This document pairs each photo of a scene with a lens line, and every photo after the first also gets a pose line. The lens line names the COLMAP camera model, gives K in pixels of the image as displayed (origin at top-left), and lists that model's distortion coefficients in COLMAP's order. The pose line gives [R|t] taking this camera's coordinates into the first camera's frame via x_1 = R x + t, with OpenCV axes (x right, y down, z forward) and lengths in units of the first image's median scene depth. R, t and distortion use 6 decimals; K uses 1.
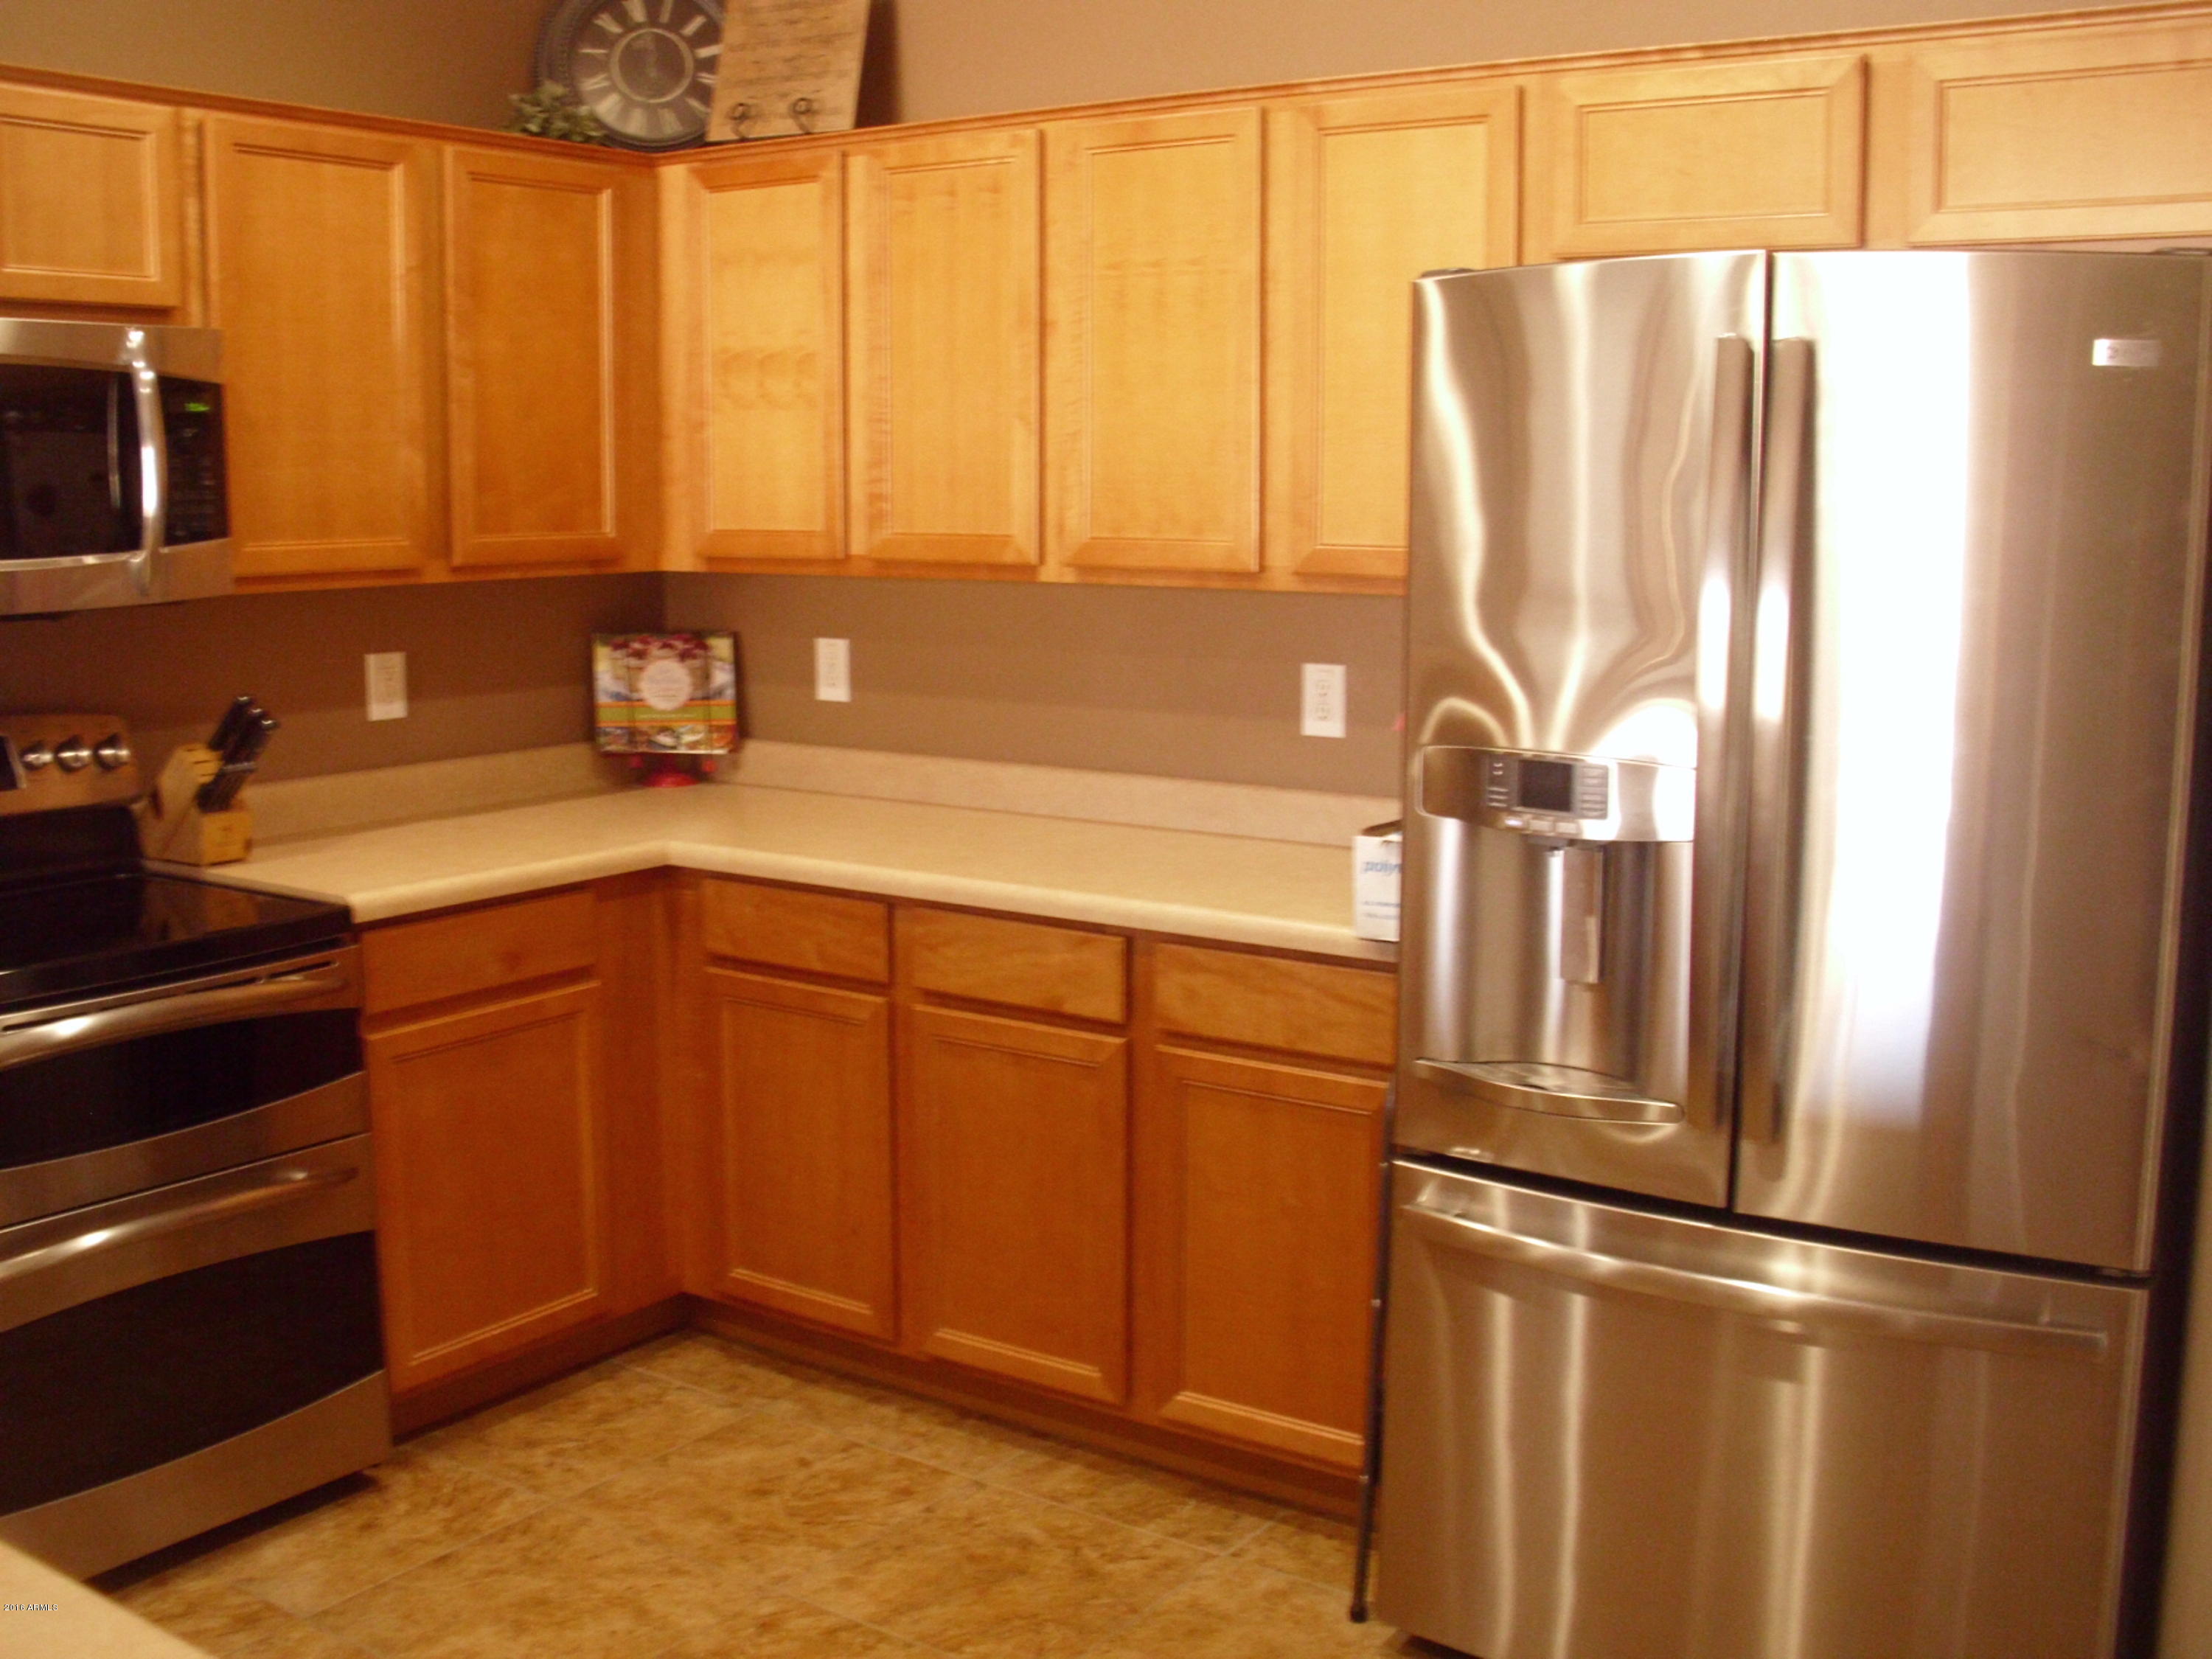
lens RADIAL K [[2272.4, 0, 1109.4], [0, 2272.4, 818.8], [0, 0, 1]] dist [-0.207536, 0.215345]
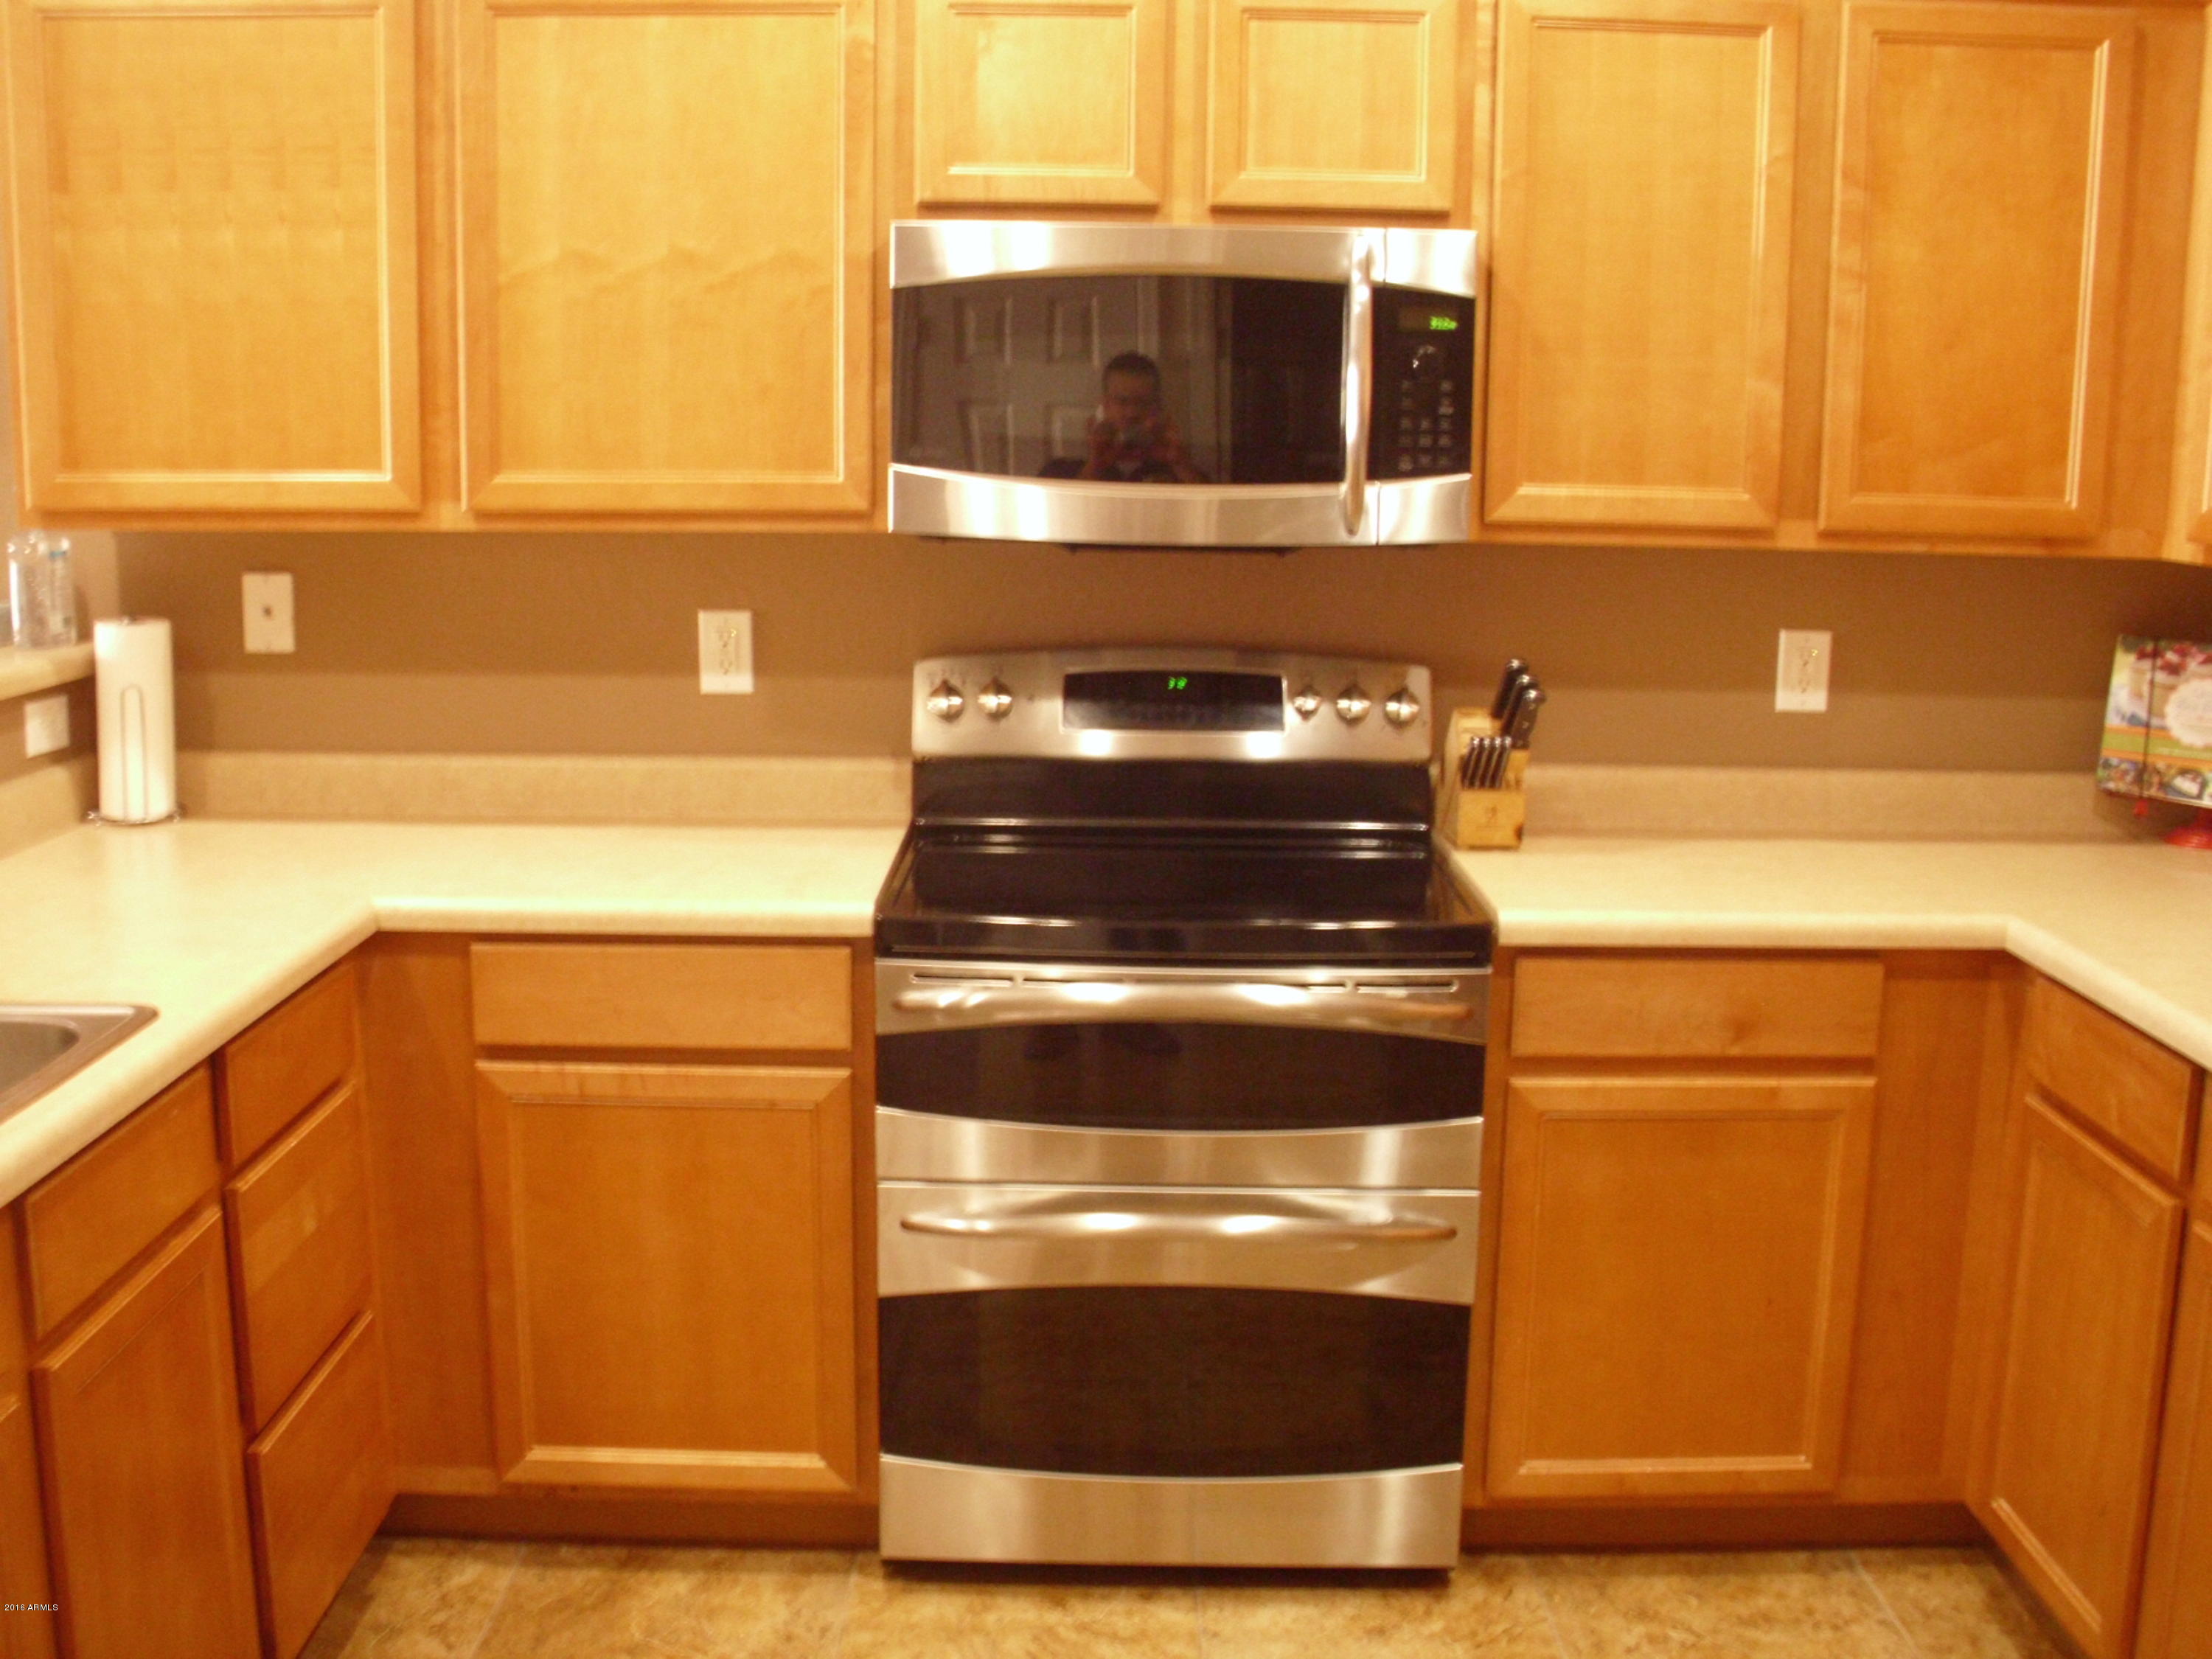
lens RADIAL K [[2272.4, 0, 1109.4], [0, 2272.4, 818.8], [0, 0, 1]] dist [-0.207536, 0.215345]
pose [[0.574976, 0.149419, -0.804411, 0.223401], [-0.133450, 0.987143, 0.087975, -0.048616], [0.807214, 0.056765, 0.587523, 0.341180]]
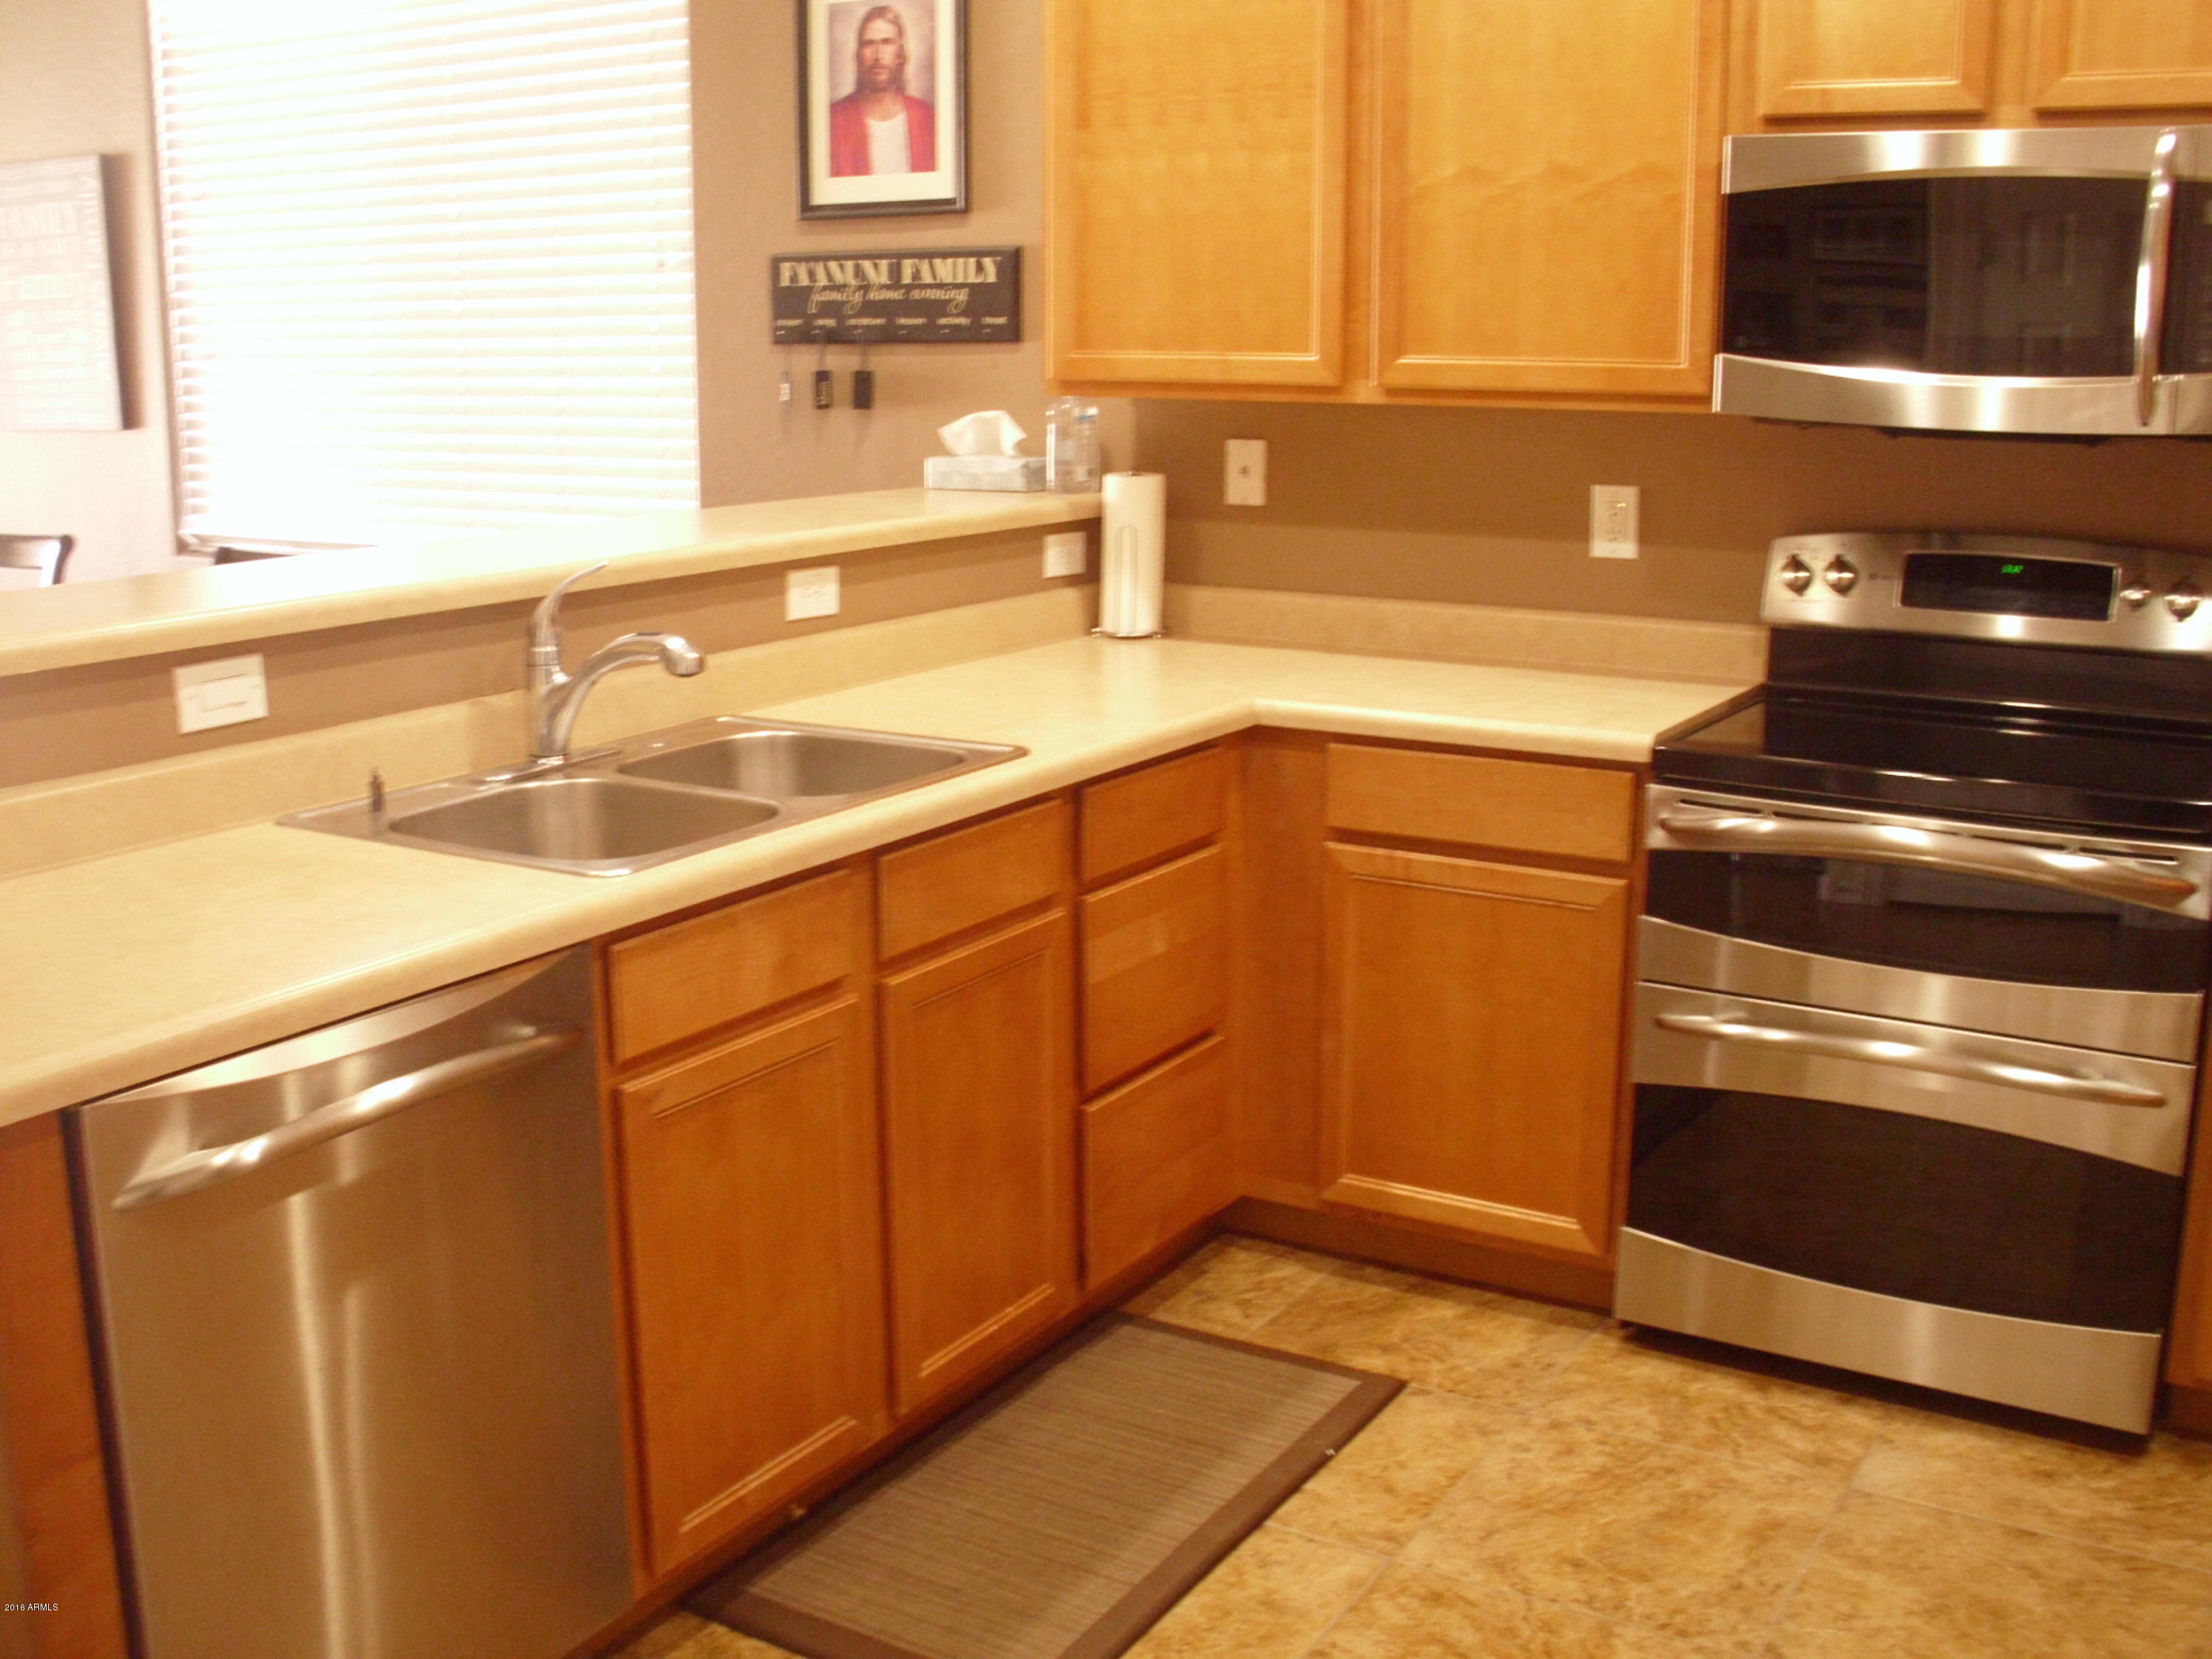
lens RADIAL K [[2272.4, 0, 1109.4], [0, 2272.4, 818.8], [0, 0, 1]] dist [-0.207536, 0.215345]
pose [[0.063714, 0.209748, -0.975677, 0.400845], [-0.148547, 0.968766, 0.198561, -0.051882], [0.986851, 0.132282, 0.092881, 0.443362]]
